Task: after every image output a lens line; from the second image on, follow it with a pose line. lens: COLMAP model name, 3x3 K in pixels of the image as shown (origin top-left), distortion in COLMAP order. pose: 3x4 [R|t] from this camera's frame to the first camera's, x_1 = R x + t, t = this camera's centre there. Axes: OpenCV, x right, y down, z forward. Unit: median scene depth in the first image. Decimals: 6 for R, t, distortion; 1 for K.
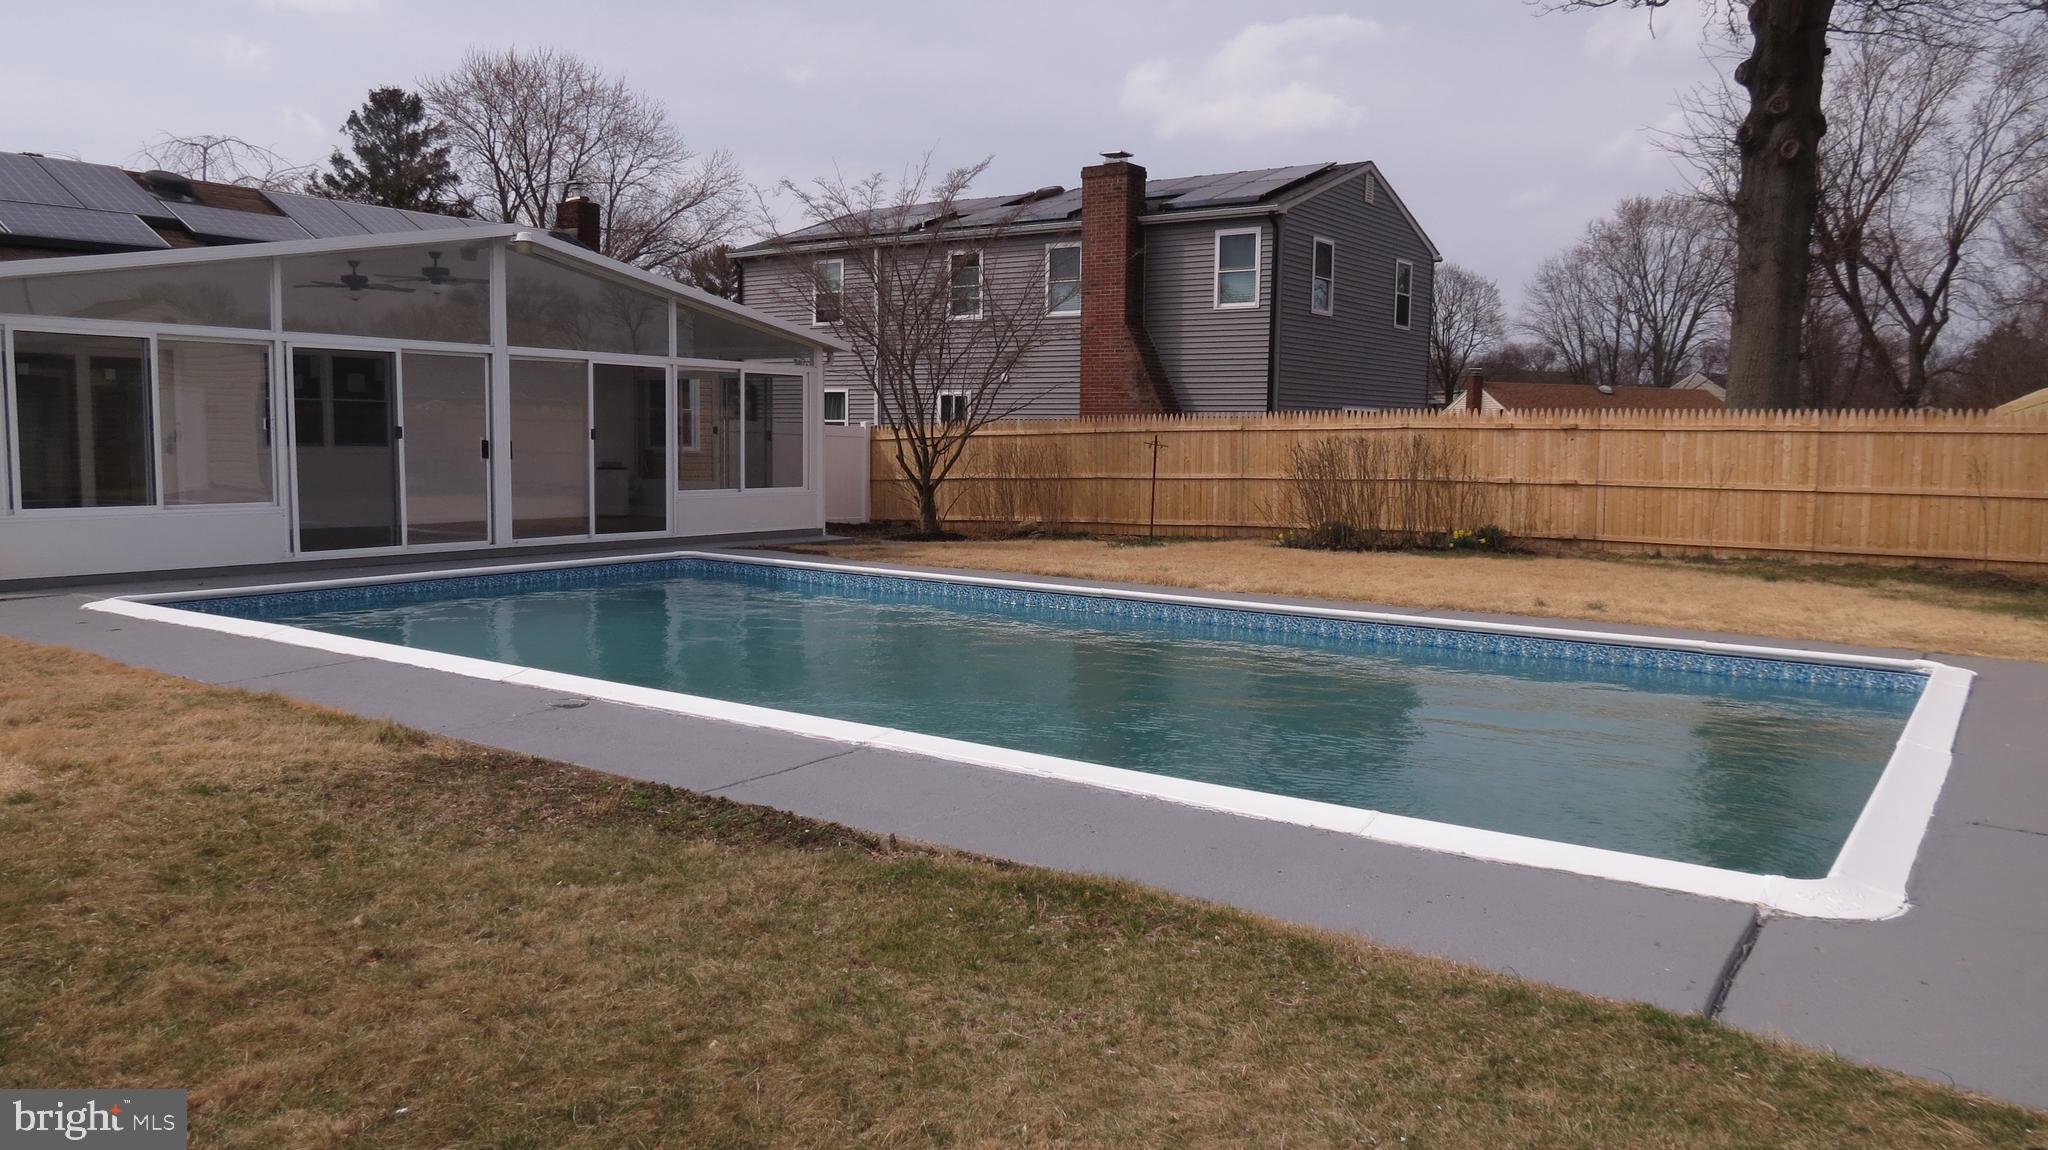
lens RADIAL K [[1448.2, 0, 1024.0], [0, 1448.2, 575.0], [0, 0, 1]] dist [-0.039383, 0.019715]
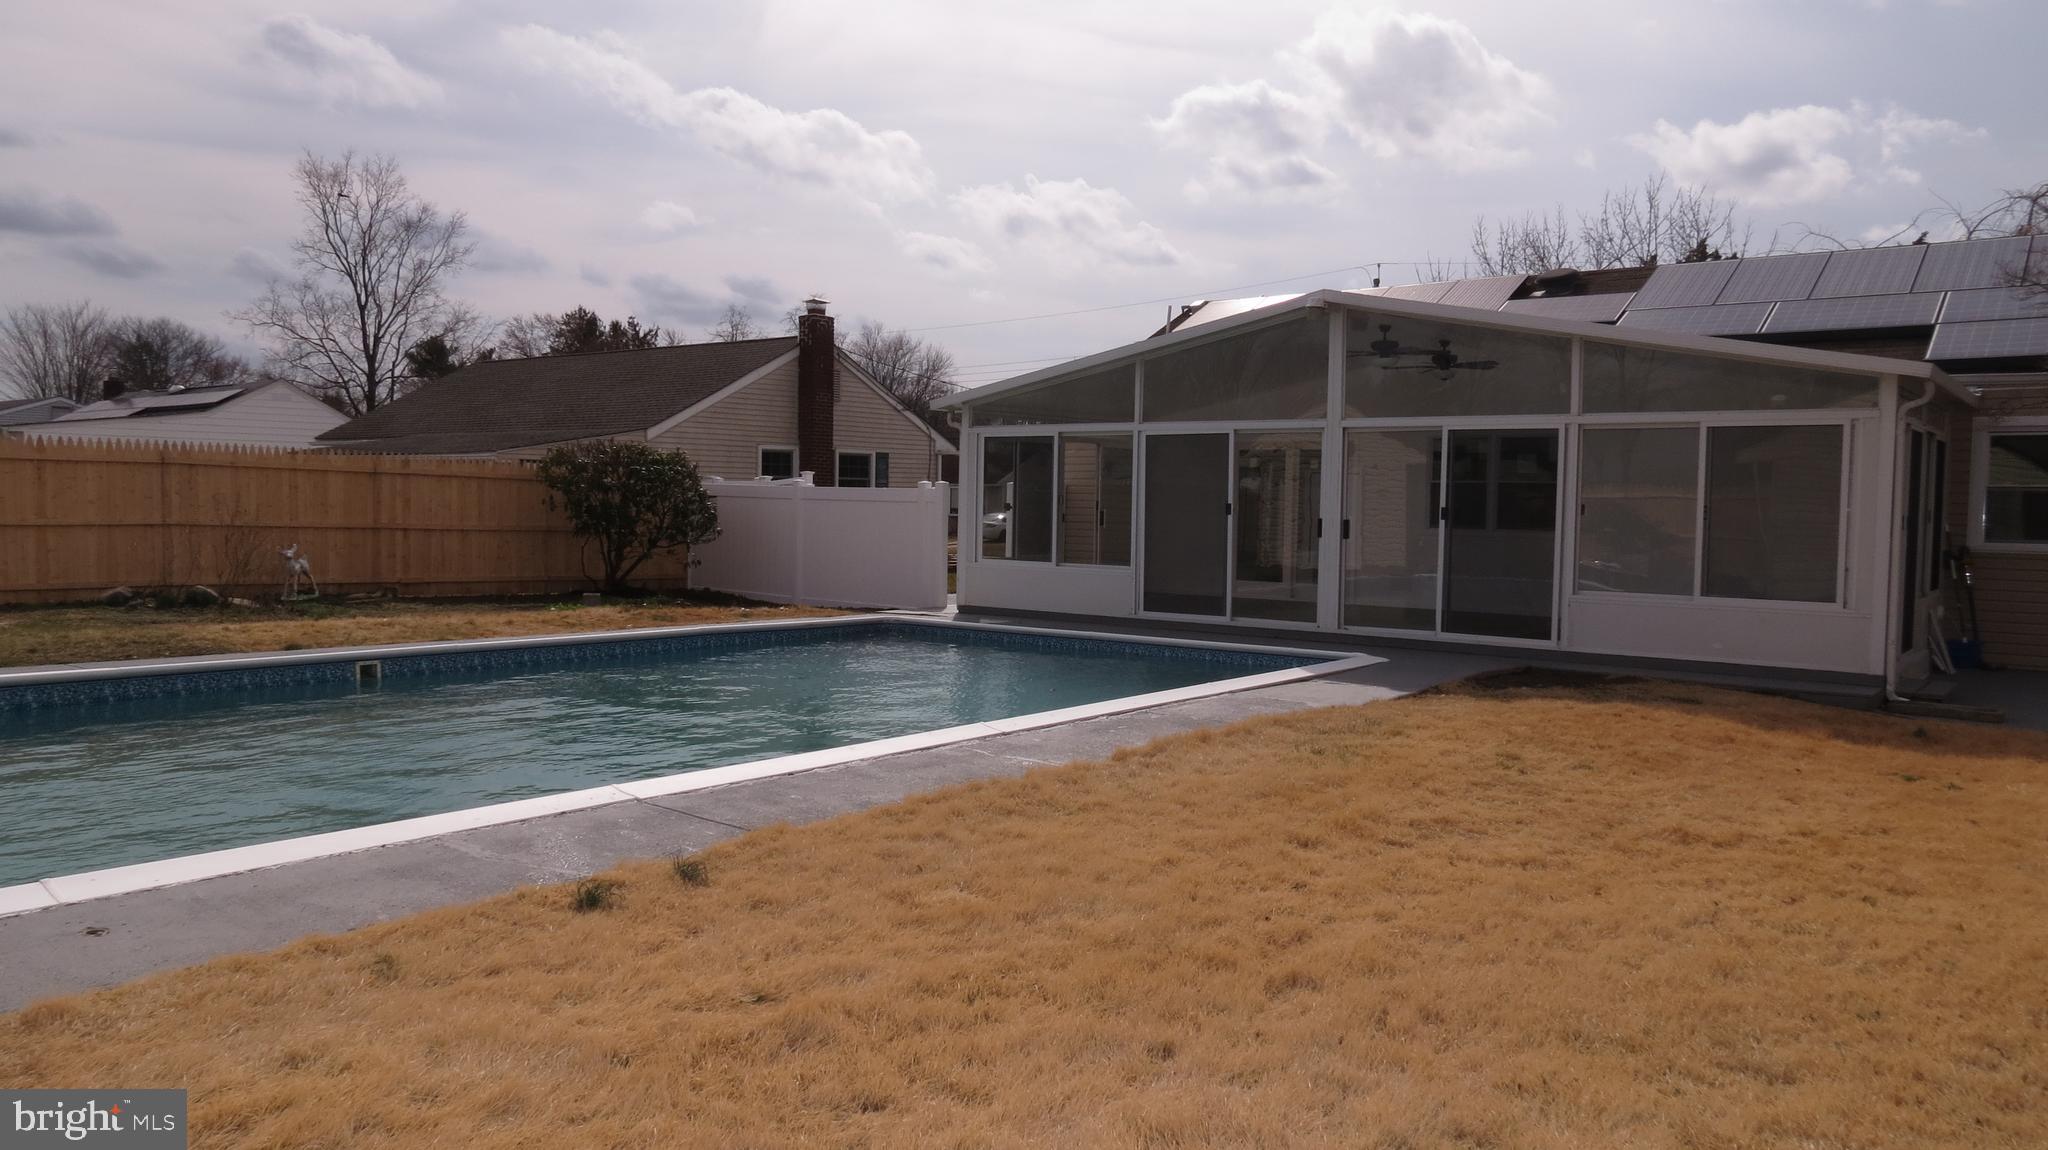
lens RADIAL K [[1448.2, 0, 1024.0], [0, 1448.2, 575.0], [0, 0, 1]] dist [-0.039383, 0.019715]
pose [[-0.047495, 0.034272, -0.998283, 0.582373], [-0.116953, 0.992346, 0.039632, -0.069909], [0.992001, 0.118635, -0.043124, 0.837874]]
